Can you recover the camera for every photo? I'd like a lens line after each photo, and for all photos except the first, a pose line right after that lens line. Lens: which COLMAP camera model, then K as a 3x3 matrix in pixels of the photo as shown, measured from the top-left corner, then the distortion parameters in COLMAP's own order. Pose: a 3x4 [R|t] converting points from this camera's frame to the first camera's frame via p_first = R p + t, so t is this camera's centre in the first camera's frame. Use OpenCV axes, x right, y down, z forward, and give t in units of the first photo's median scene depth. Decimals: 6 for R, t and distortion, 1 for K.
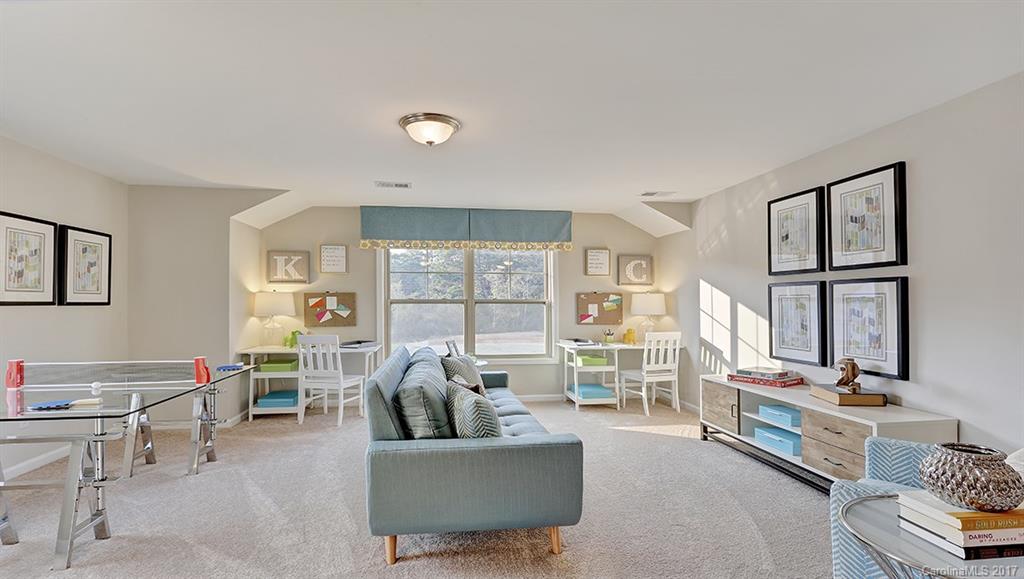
lens RADIAL K [[508.6, 0, 513.7], [0, 508.6, 294.6], [0, 0, 1]] dist [0.000080, 0.000142]
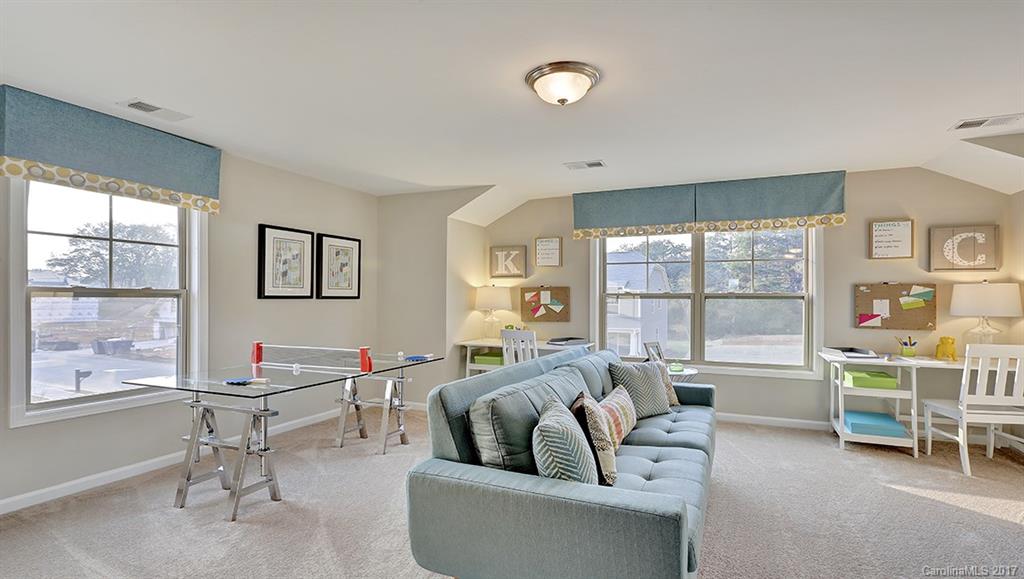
lens RADIAL K [[520.0, 0, 486.6], [0, 520.0, 298.6], [0, 0, 1]] dist [-0.006029, 0.000064]
pose [[0.838574, 0.002524, -0.544782, 0.095836], [0.006612, 0.999868, 0.014810, 0.003264], [0.544748, -0.016022, 0.838447, 0.114553]]
